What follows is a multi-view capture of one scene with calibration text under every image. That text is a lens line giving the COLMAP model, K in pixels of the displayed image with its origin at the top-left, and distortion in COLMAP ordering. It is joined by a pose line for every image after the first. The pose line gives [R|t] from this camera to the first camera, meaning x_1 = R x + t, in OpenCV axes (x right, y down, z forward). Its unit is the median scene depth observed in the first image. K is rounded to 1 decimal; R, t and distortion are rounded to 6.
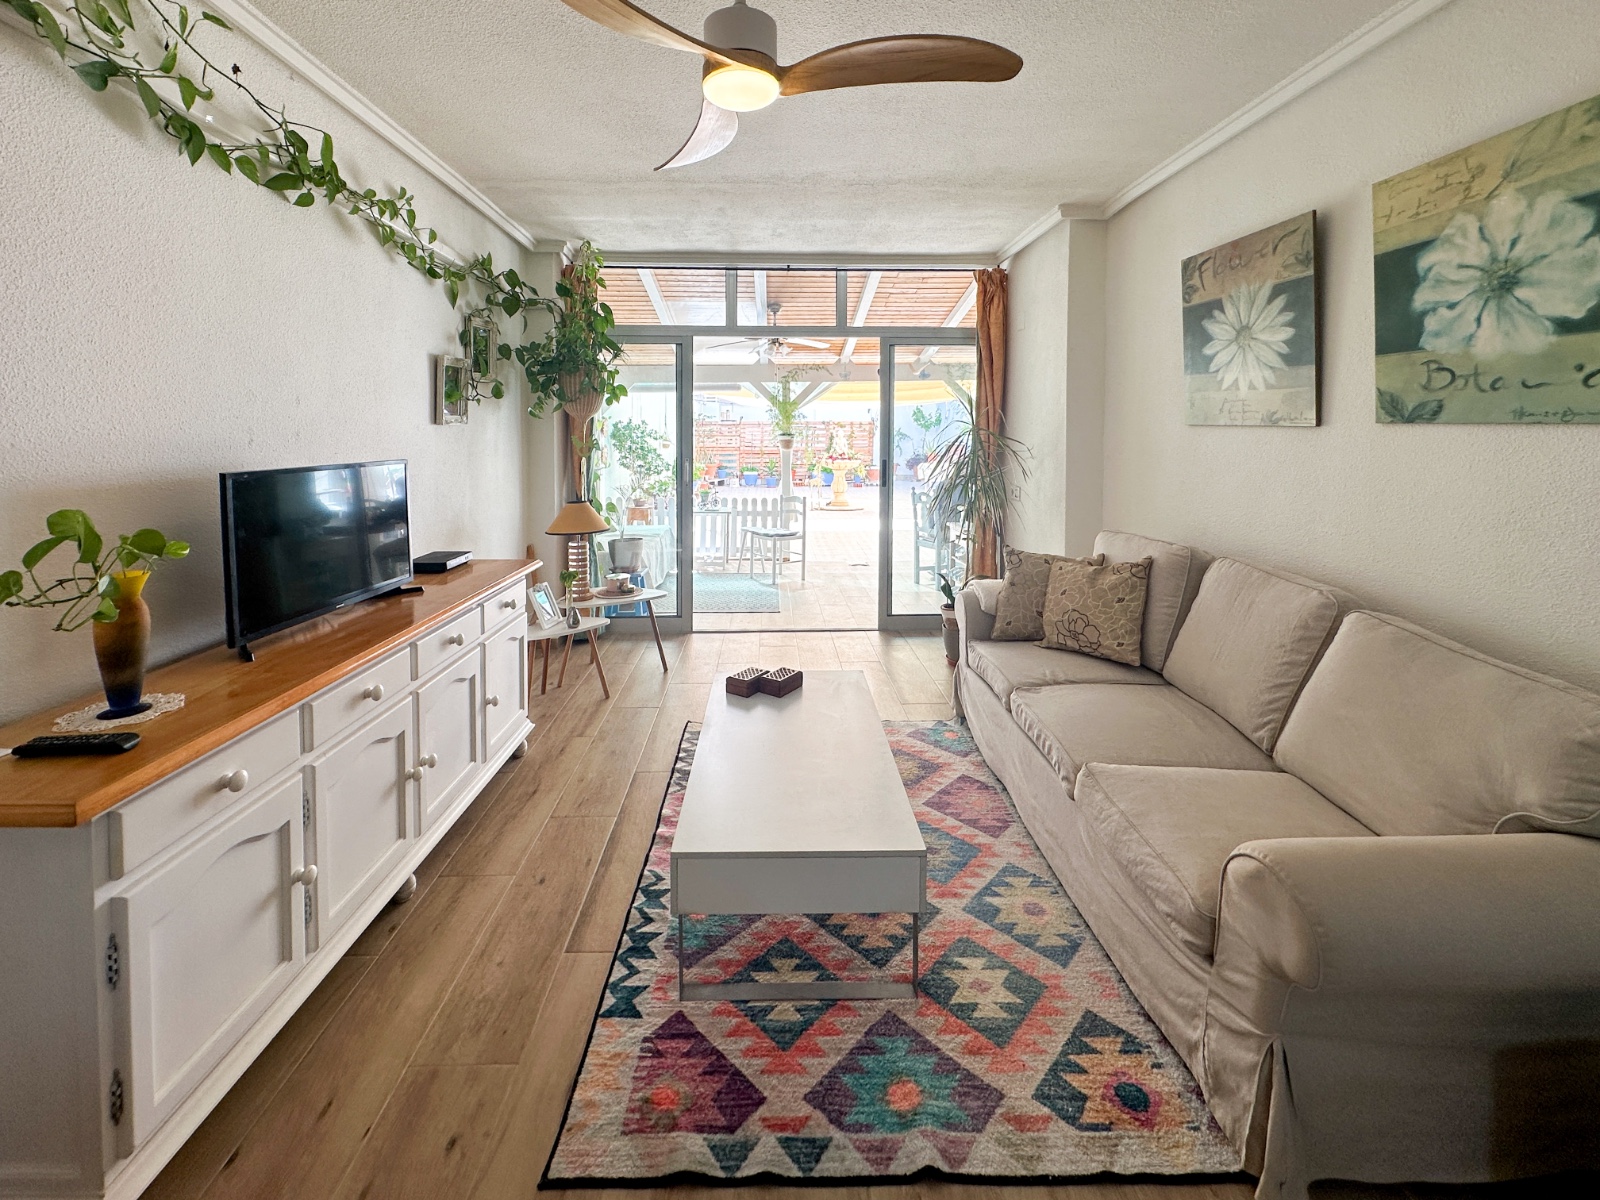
lens RADIAL K [[679.8, 0, 788.6], [0, 679.8, 451.4], [0, 0, 1]] dist [0.001290, -0.000378]
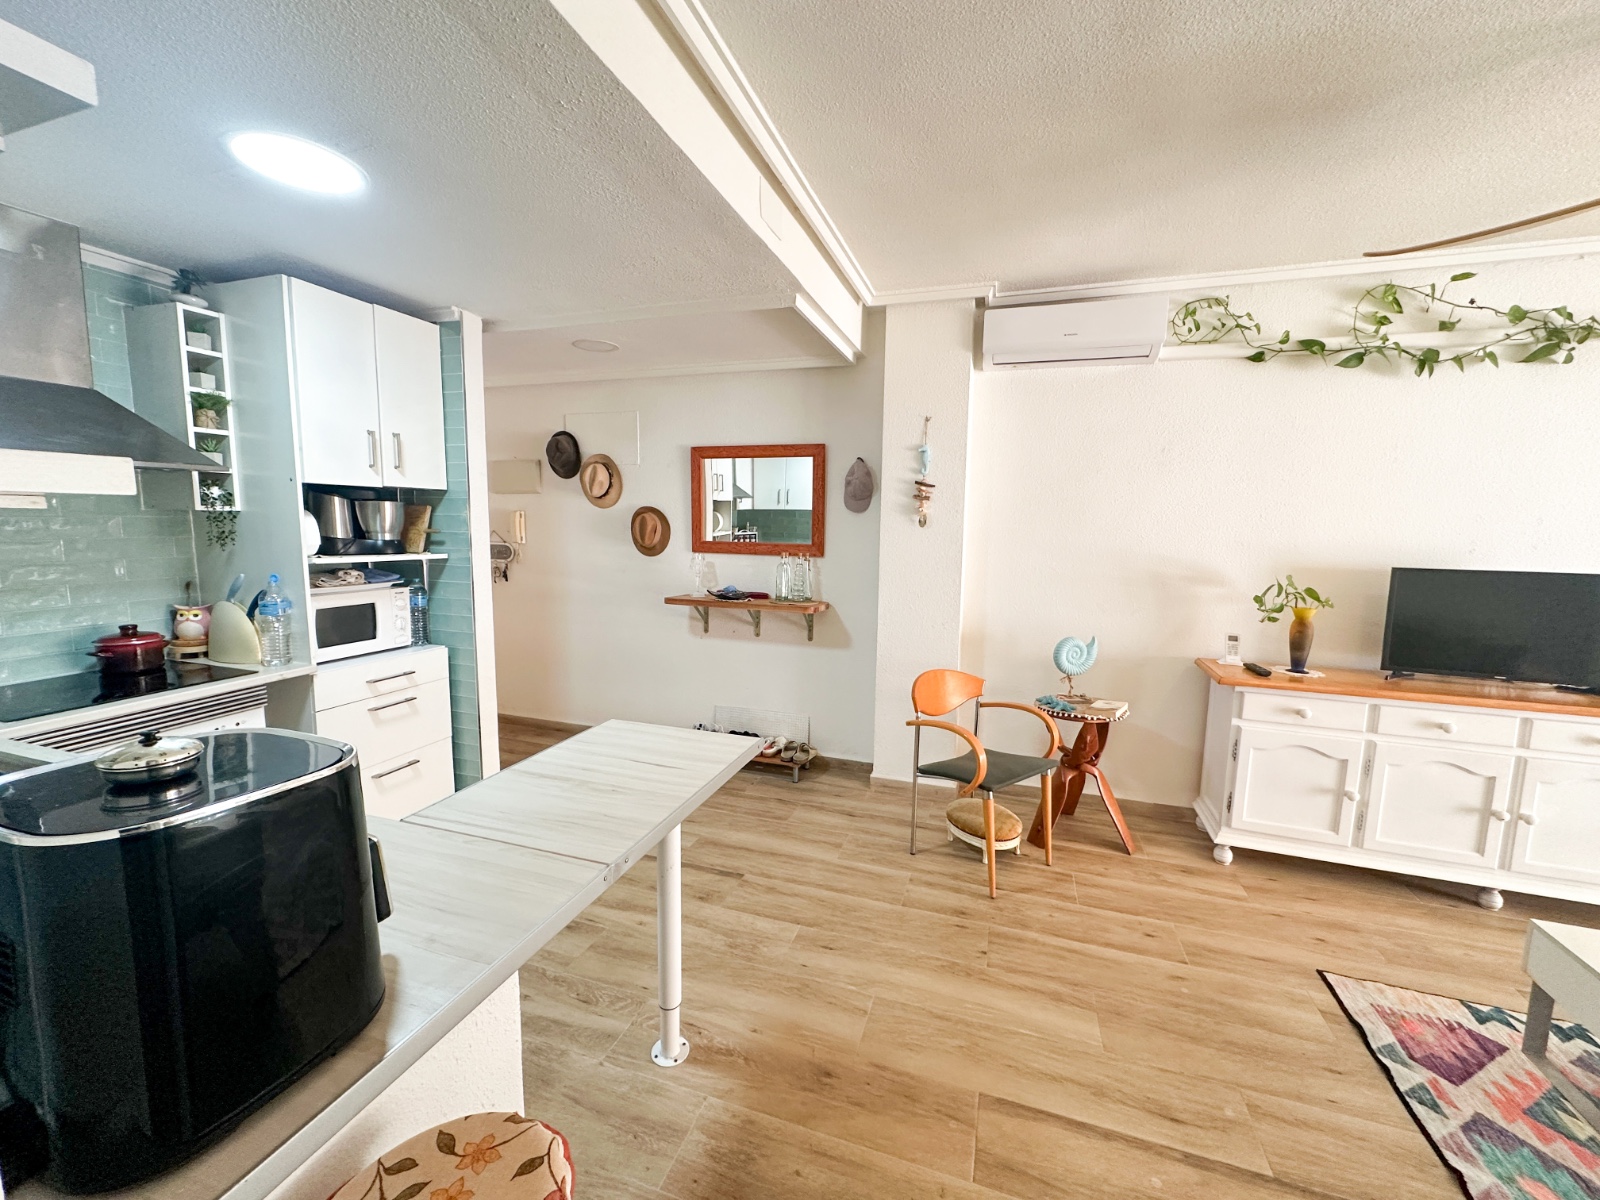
lens RADIAL K [[638.2, 0, 800.2], [0, 638.2, 598.7], [0, 0, 1]] dist [0.000305, 0.000307]
pose [[-0.340396, 0.108437, -0.934009, 0.980044], [-0.046143, 0.990205, 0.131777, -0.027973], [0.939149, 0.087954, -0.332058, 0.122243]]
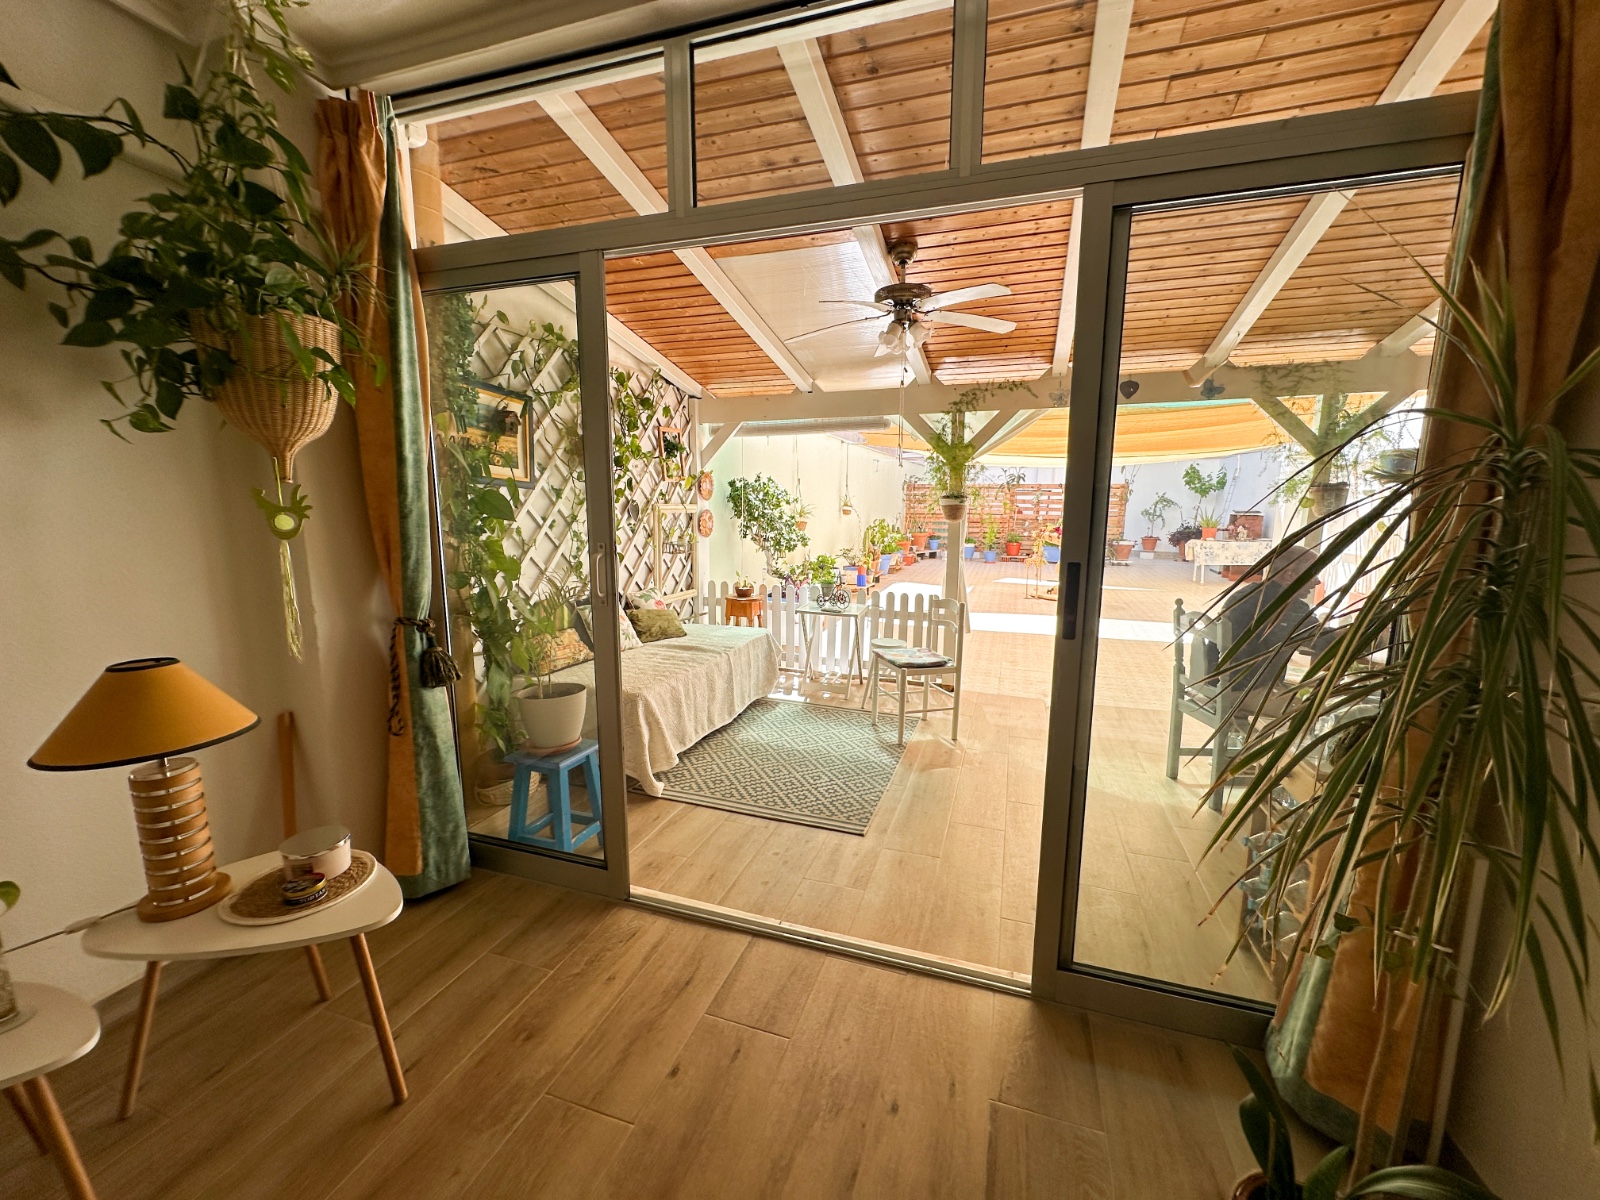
lens RADIAL K [[638.2, 0, 807.6], [0, 638.2, 593.0], [0, 0, 1]] dist [0.000305, 0.000307]
pose [[0.940370, 0.055572, -0.335582, 0.286487], [-0.015198, 0.992443, 0.121761, -0.024759], [0.339813, -0.109400, 0.934109, 1.520588]]
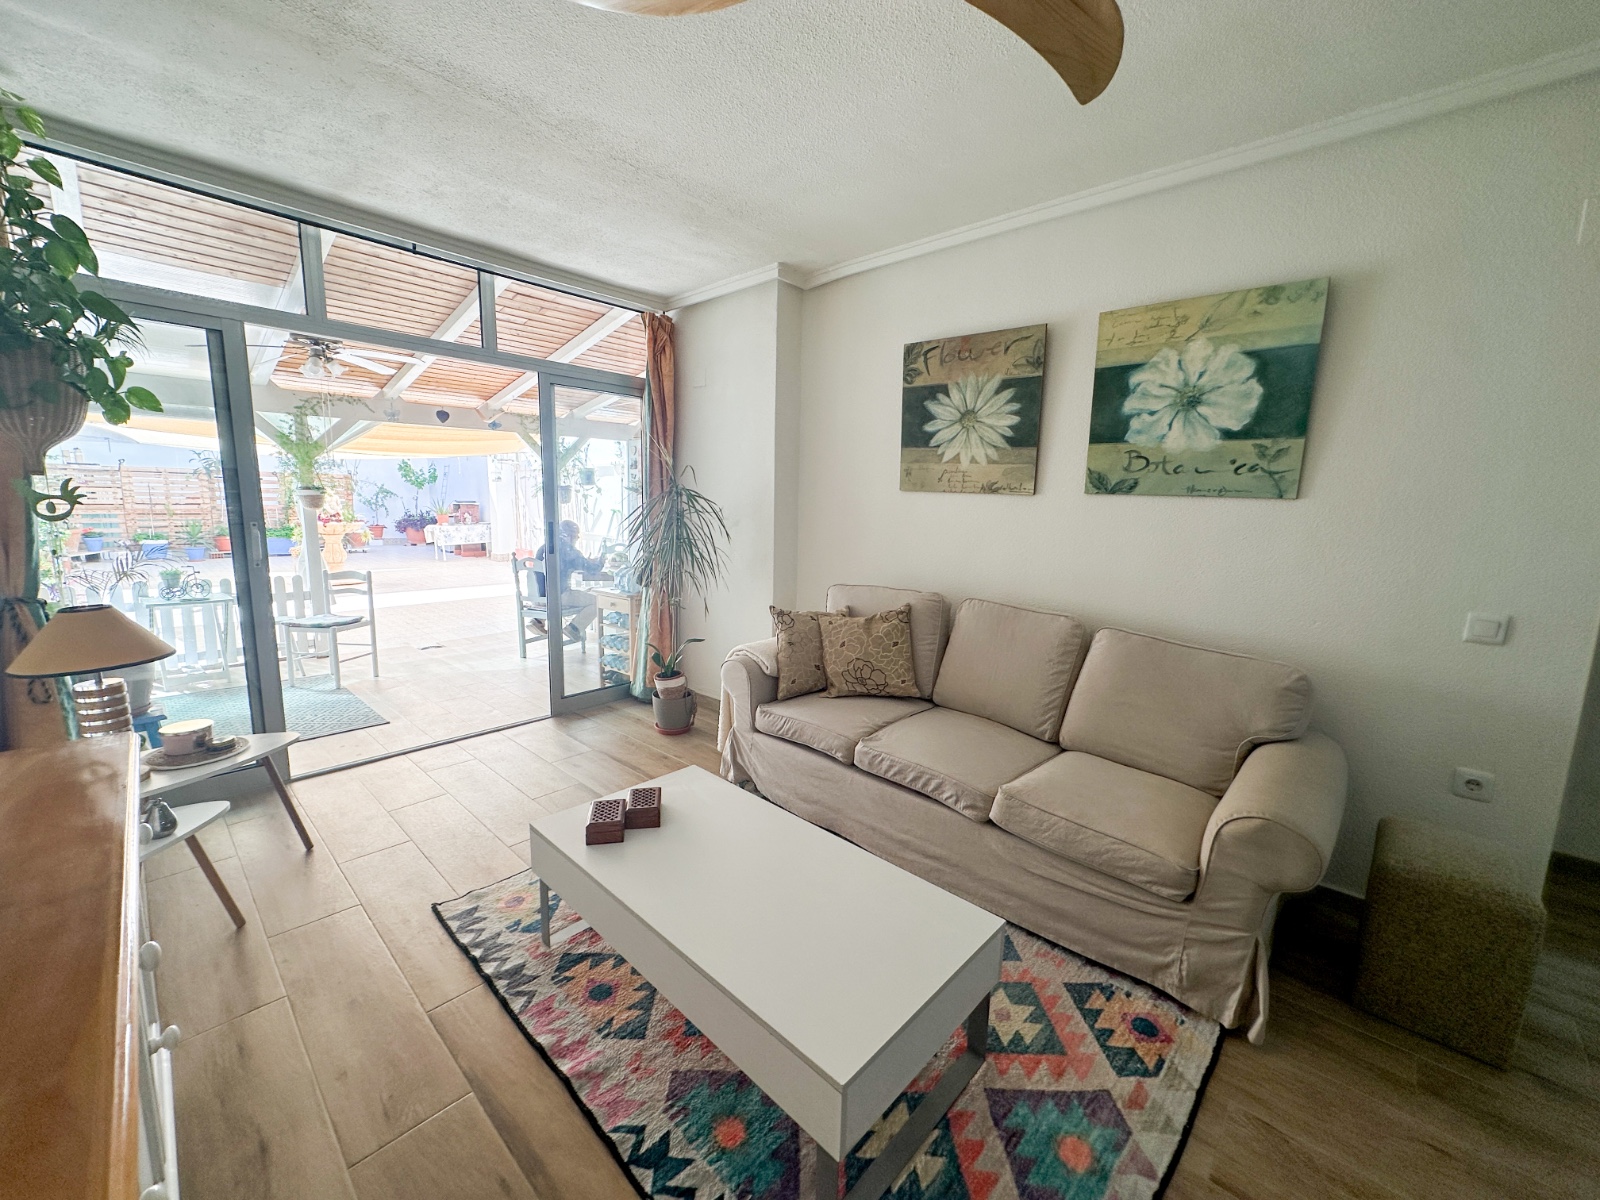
lens RADIAL K [[638.2, 0, 799.6], [0, 638.2, 597.0], [0, 0, 1]] dist [0.000305, 0.000307]
pose [[0.702936, -0.091675, 0.705320, -0.507043], [-0.002720, 0.991305, 0.131557, -0.001208], [-0.711248, -0.094394, 0.696575, 0.500124]]
